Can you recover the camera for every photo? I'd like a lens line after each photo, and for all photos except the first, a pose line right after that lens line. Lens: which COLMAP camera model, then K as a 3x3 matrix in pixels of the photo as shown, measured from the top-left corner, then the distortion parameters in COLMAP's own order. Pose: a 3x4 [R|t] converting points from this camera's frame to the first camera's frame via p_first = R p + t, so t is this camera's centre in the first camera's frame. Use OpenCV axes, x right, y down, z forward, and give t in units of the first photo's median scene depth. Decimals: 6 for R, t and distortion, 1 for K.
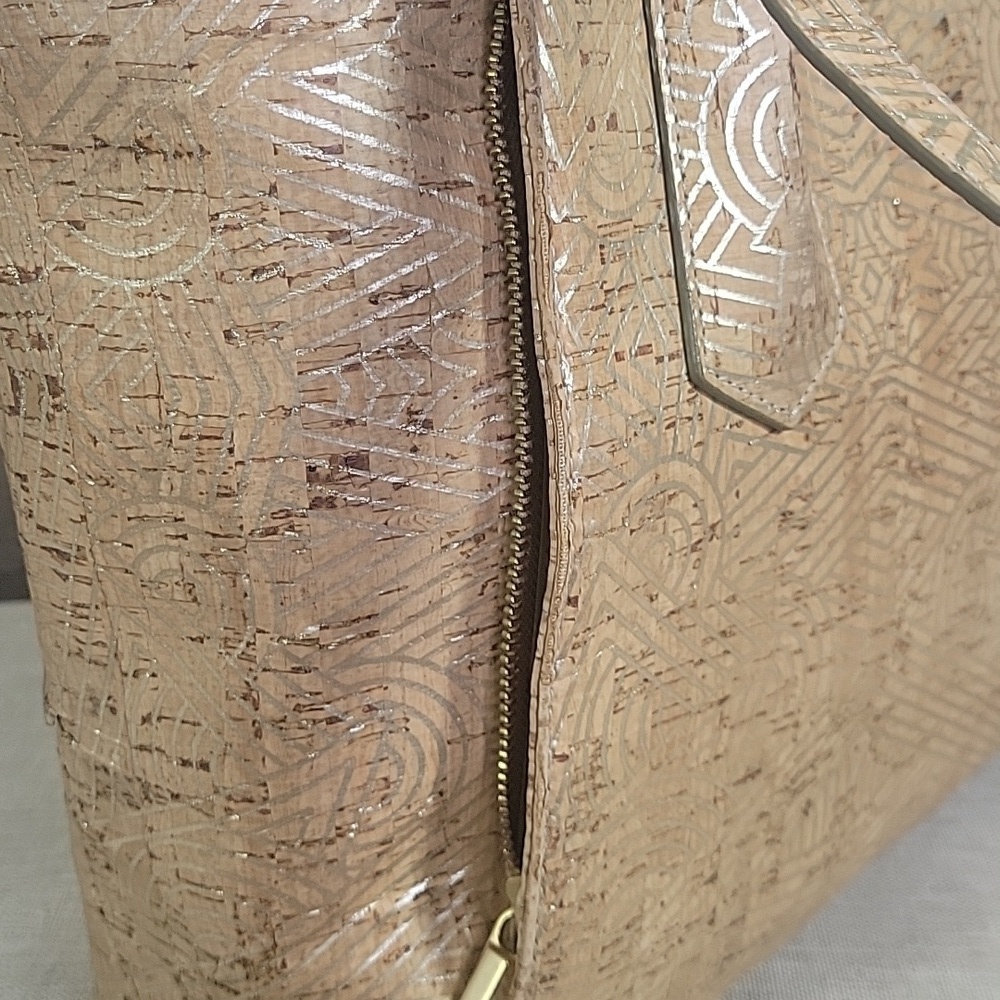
lens RADIAL K [[1643.2, 0, 500.0], [0, 1643.2, 500.0], [0, 0, 1]] dist [0.021275, 0.182420]
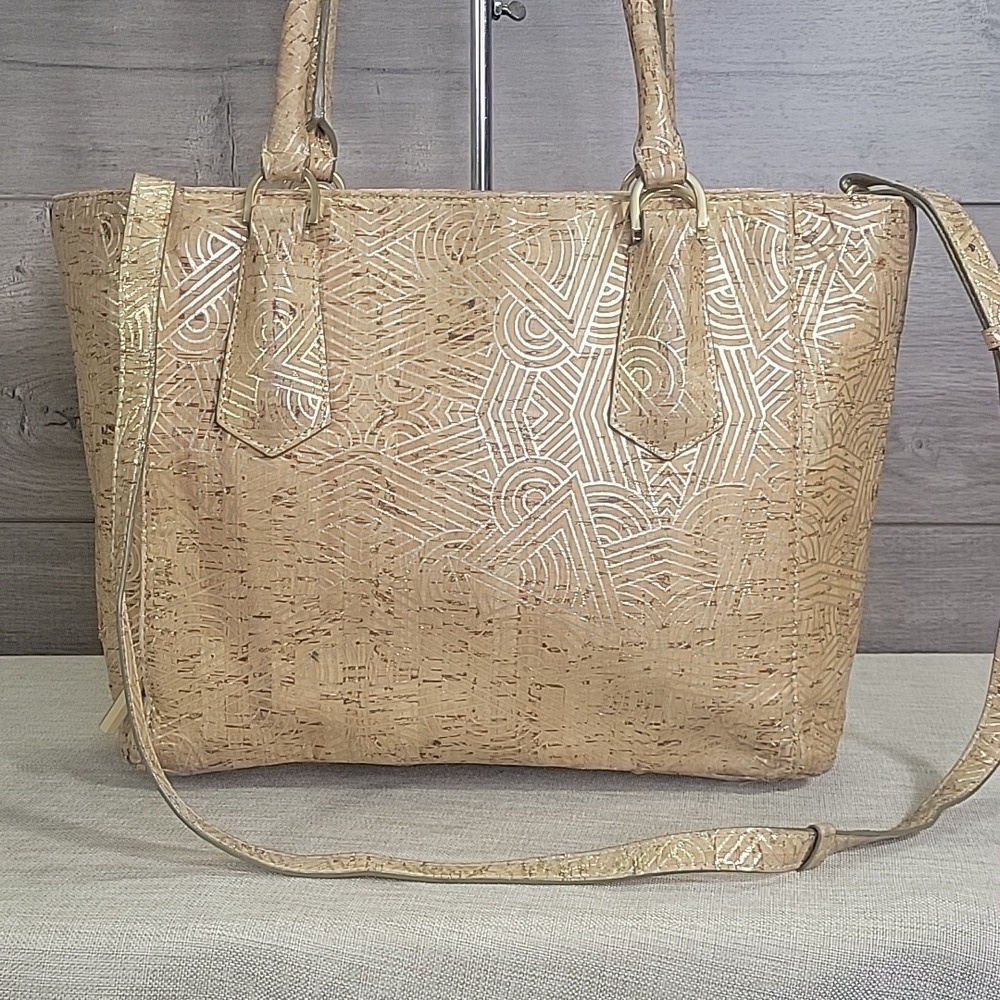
lens RADIAL K [[1643.2, 0, 500.0], [0, 1643.2, 500.0], [0, 0, 1]] dist [0.021275, 0.182420]
pose [[0.649910, 0.160626, -0.742843, 2.181839], [-0.279728, 0.959355, -0.037290, 0.011822], [0.706661, 0.232030, 0.668426, -0.317508]]
